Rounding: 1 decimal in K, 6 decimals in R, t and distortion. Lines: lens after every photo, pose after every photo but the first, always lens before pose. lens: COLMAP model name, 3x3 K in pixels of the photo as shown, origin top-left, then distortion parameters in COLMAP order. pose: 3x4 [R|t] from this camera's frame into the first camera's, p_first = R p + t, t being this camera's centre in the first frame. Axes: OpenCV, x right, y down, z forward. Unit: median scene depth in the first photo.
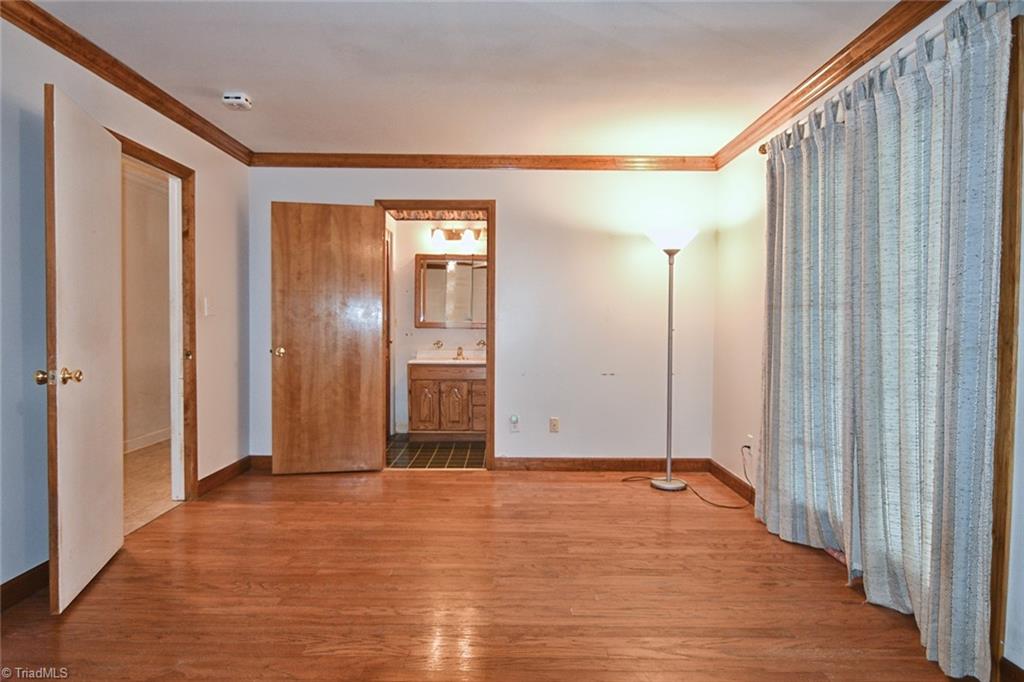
lens RADIAL K [[633.0, 0, 512.0], [0, 633.0, 341.0], [0, 0, 1]] dist [-0.001097, -0.000430]
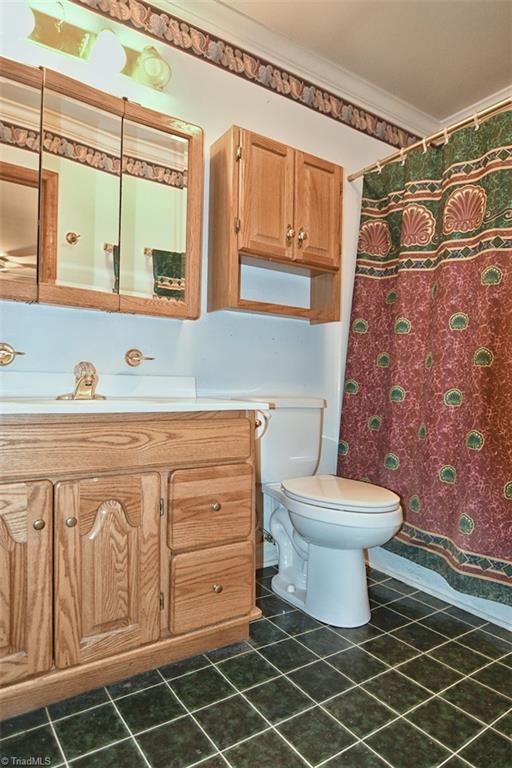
lens RADIAL K [[474.8, 0, 256.0], [0, 474.8, 384.0], [0, 0, 1]] dist [-0.001097, -0.000430]
pose [[0.828568, 0.009129, 0.559815, -0.155475], [0.003397, 0.999767, -0.021330, 0.027100], [-0.559879, 0.019575, 0.828343, 0.788559]]
